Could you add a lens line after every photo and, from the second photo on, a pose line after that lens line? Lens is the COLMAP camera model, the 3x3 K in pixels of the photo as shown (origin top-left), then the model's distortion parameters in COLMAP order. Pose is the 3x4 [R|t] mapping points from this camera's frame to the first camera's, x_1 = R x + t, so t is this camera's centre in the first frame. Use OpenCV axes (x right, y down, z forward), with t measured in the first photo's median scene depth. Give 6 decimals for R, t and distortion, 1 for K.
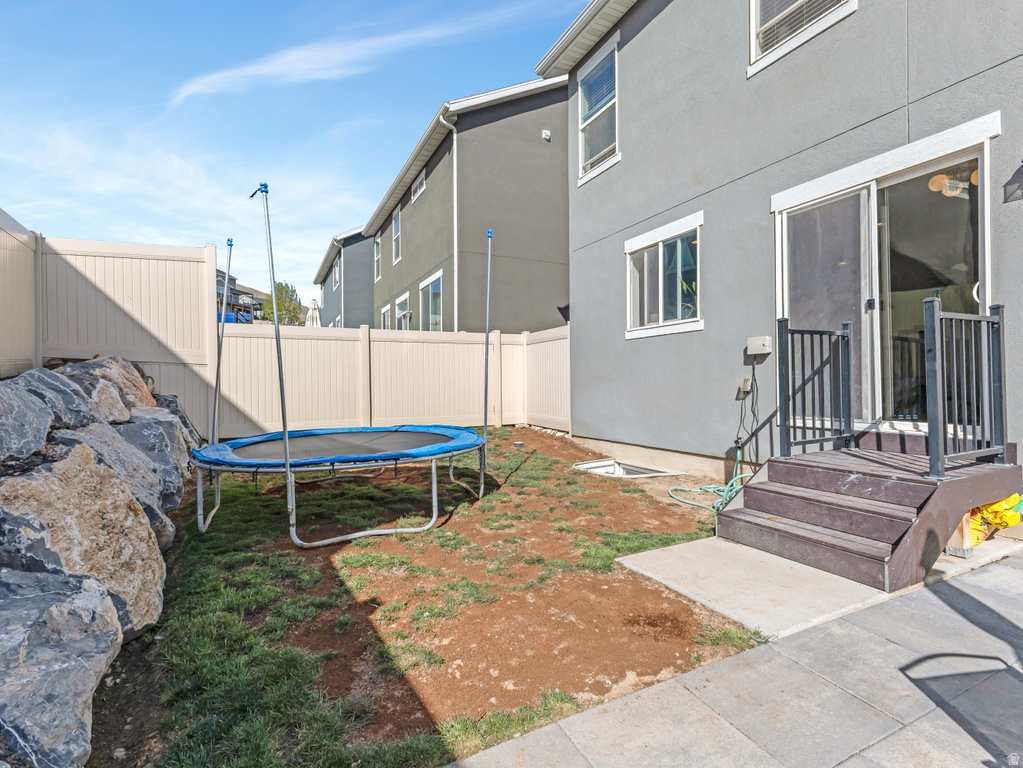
lens RADIAL K [[502.7, 0, 511.5], [0, 502.7, 377.8], [0, 0, 1]] dist [0.009562, -0.001389]
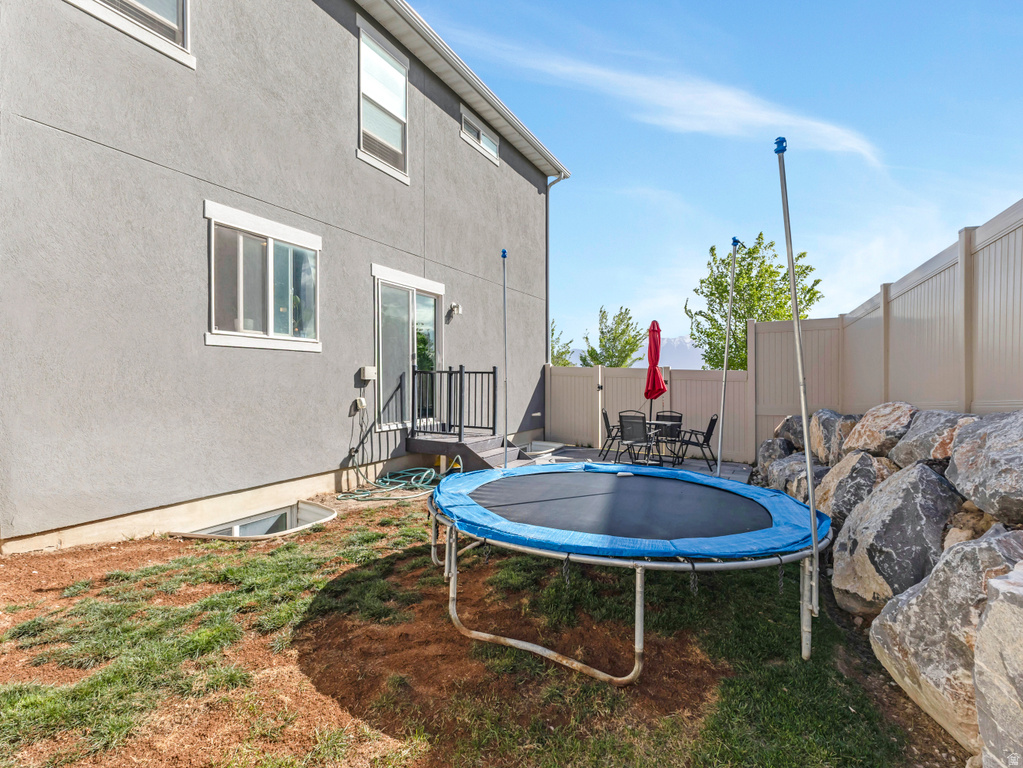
lens RADIAL K [[502.7, 0, 511.1], [0, 502.7, 386.3], [0, 0, 1]] dist [0.009562, -0.001389]
pose [[-0.602160, 0.009280, 0.798321, -0.713192], [0.006352, 0.999956, -0.006833, -0.016463], [-0.798350, 0.000956, -0.602193, 1.378421]]
